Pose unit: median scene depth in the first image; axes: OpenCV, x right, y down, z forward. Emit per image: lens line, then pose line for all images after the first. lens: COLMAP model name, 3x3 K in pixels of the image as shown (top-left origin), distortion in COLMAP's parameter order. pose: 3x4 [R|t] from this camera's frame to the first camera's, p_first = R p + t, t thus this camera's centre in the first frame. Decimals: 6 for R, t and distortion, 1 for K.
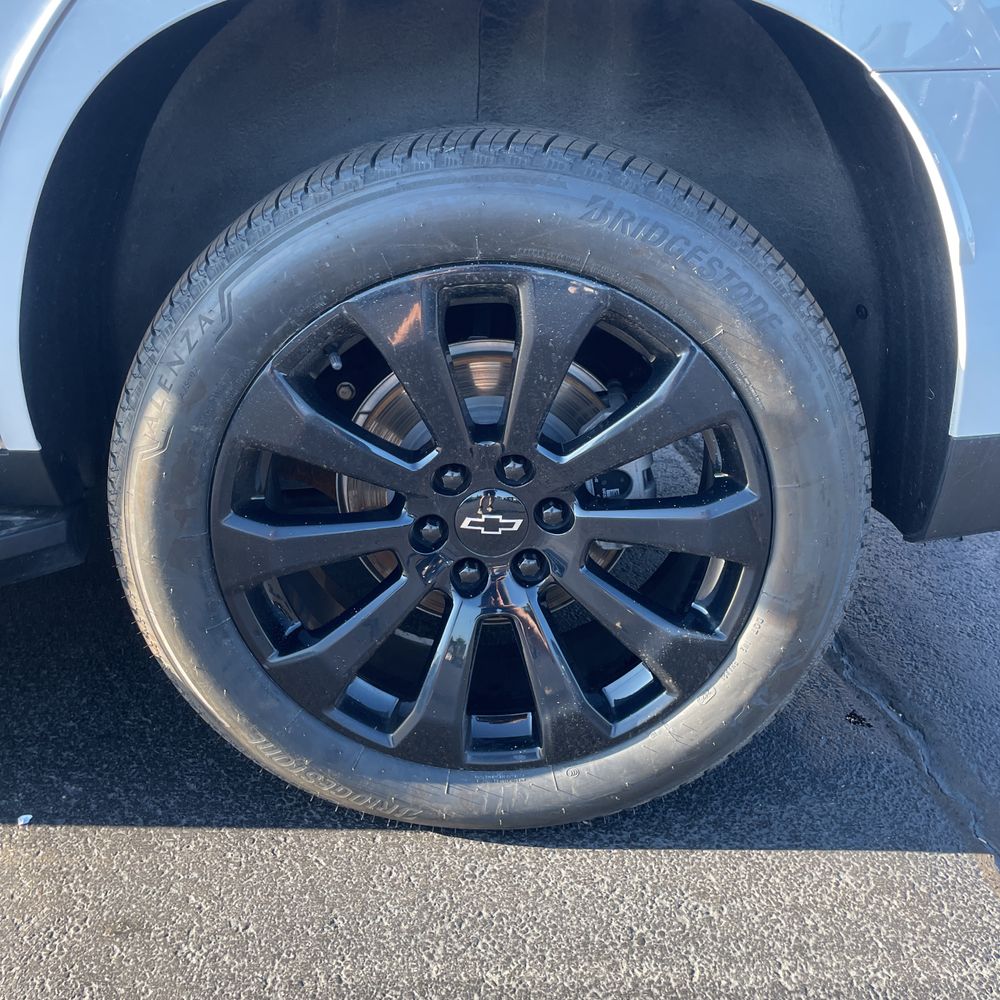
lens RADIAL K [[1021.5, 0, 502.3], [0, 1021.5, 494.8], [0, 0, 1]] dist [0.036905, 0.000000]
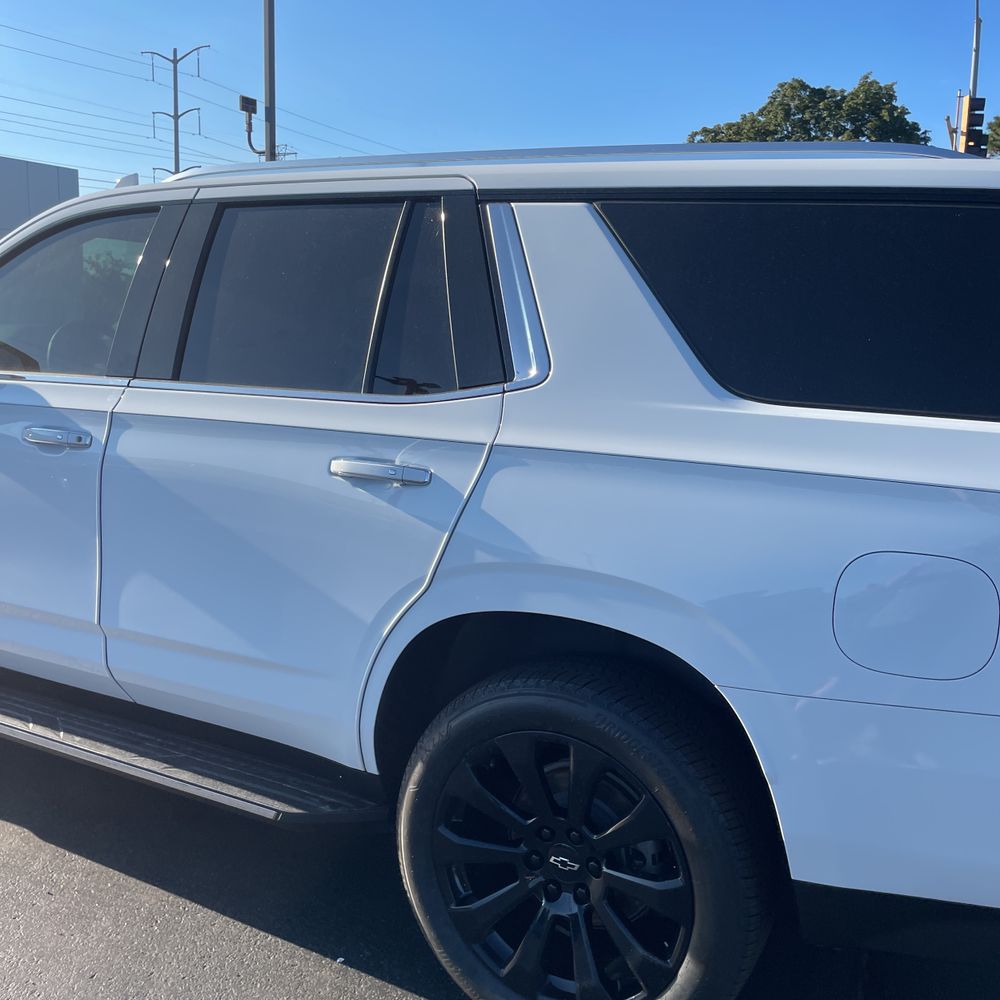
lens RADIAL K [[1021.5, 0, 498.9], [0, 1021.5, 494.2], [0, 0, 1]] dist [0.036905, 0.000000]
pose [[0.861738, 0.072853, -0.502095, 0.802887], [-0.211082, 0.951401, -0.224232, -0.172759], [0.461358, 0.299212, 0.835237, -0.859204]]
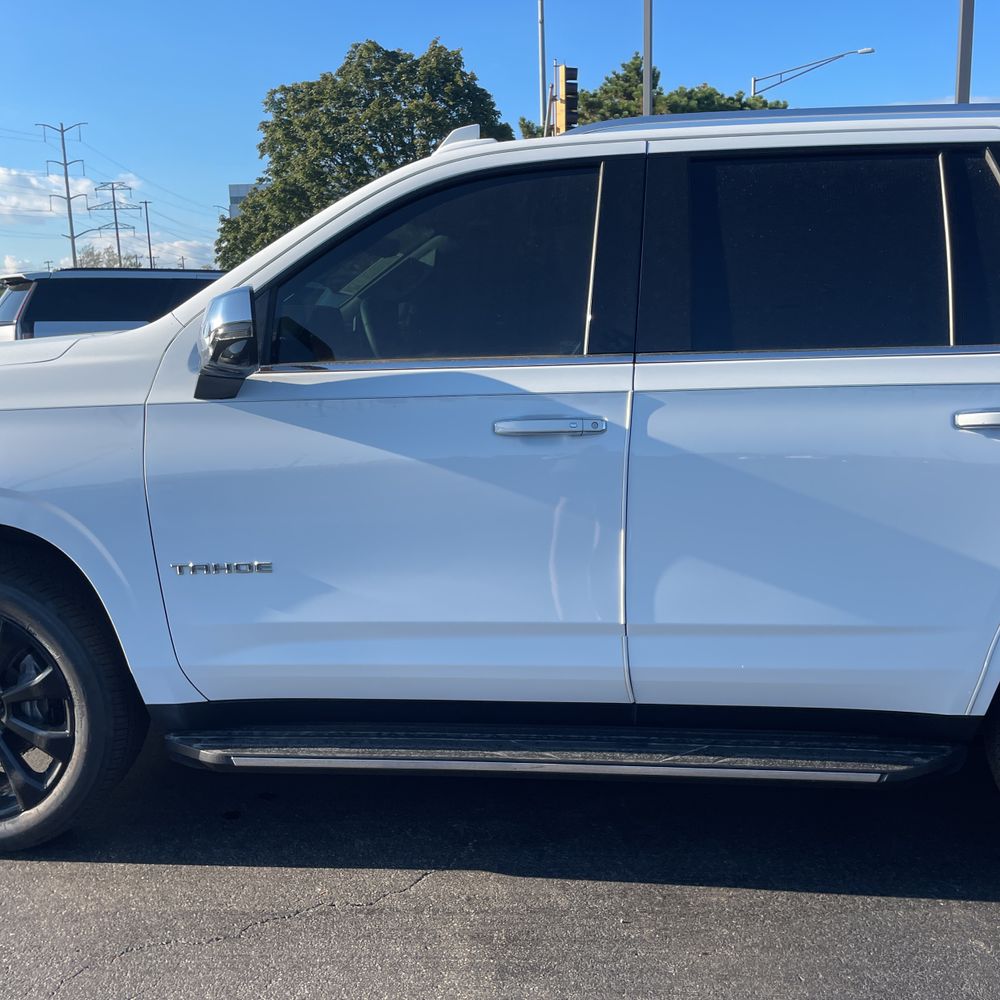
lens RADIAL K [[1021.5, 0, 480.3], [0, 1021.5, 503.9], [0, 0, 1]] dist [0.036905, 0.000000]
pose [[0.991197, -0.027543, -0.129500, -1.200675], [-0.002411, 0.974206, -0.225649, 0.017481], [0.132374, 0.223975, 0.965563, -1.405028]]
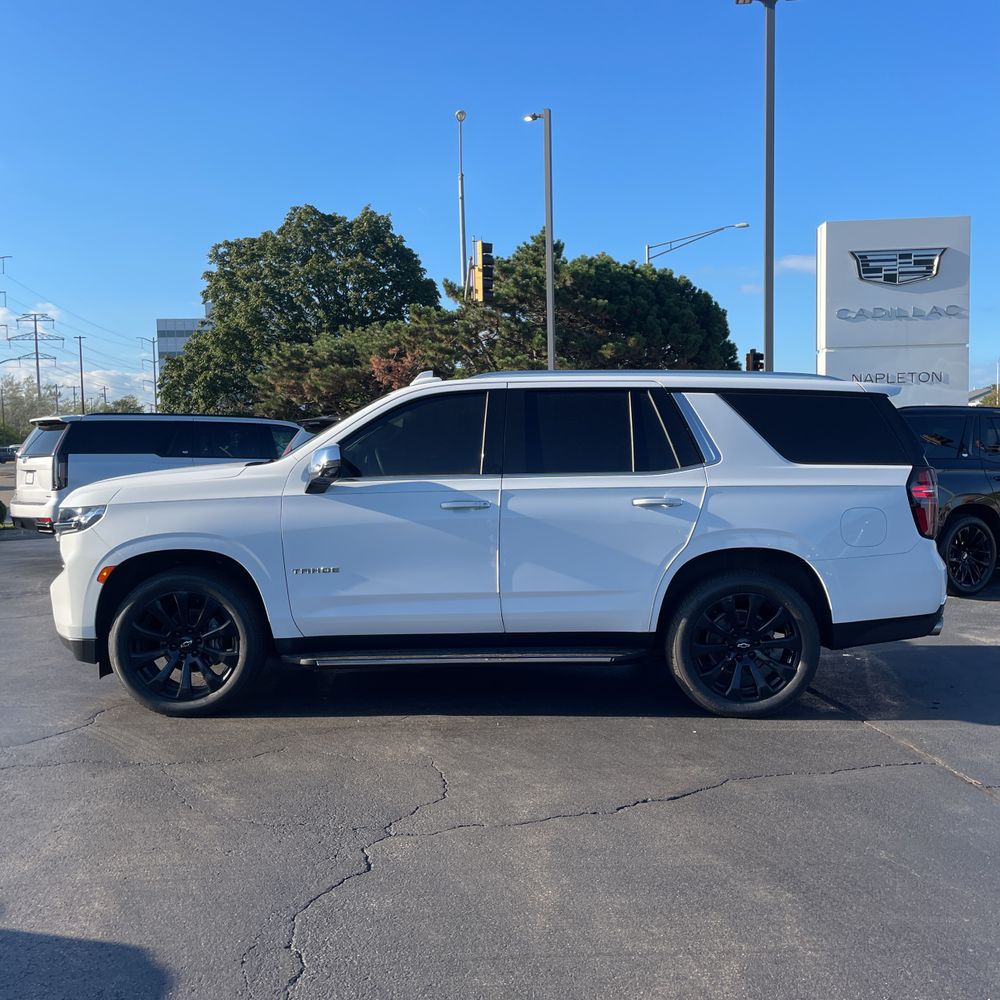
lens RADIAL K [[1021.5, 0, 499.7], [0, 1021.5, 499.0], [0, 0, 1]] dist [0.036905, 0.000000]
pose [[0.998635, -0.041910, -0.031178, -1.009873], [0.028385, 0.936455, -0.349638, 1.068734], [0.043850, 0.348276, 0.936366, -3.952630]]
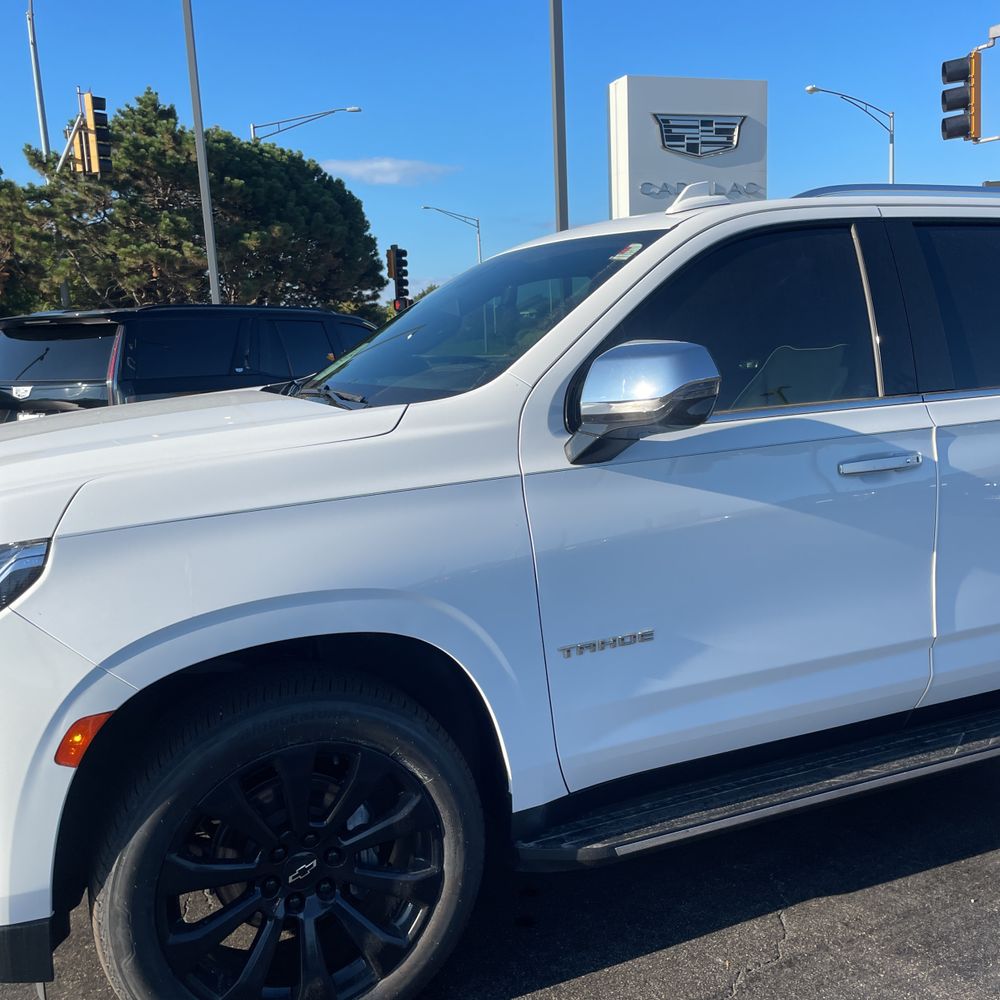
lens RADIAL K [[1021.5, 0, 501.5], [0, 1021.5, 505.9], [0, 0, 1]] dist [0.036905, 0.000000]
pose [[0.922782, -0.126218, 0.364063, -2.988076], [0.212218, 0.955095, -0.206780, -0.235427], [-0.321615, 0.268073, 0.908130, -1.168608]]
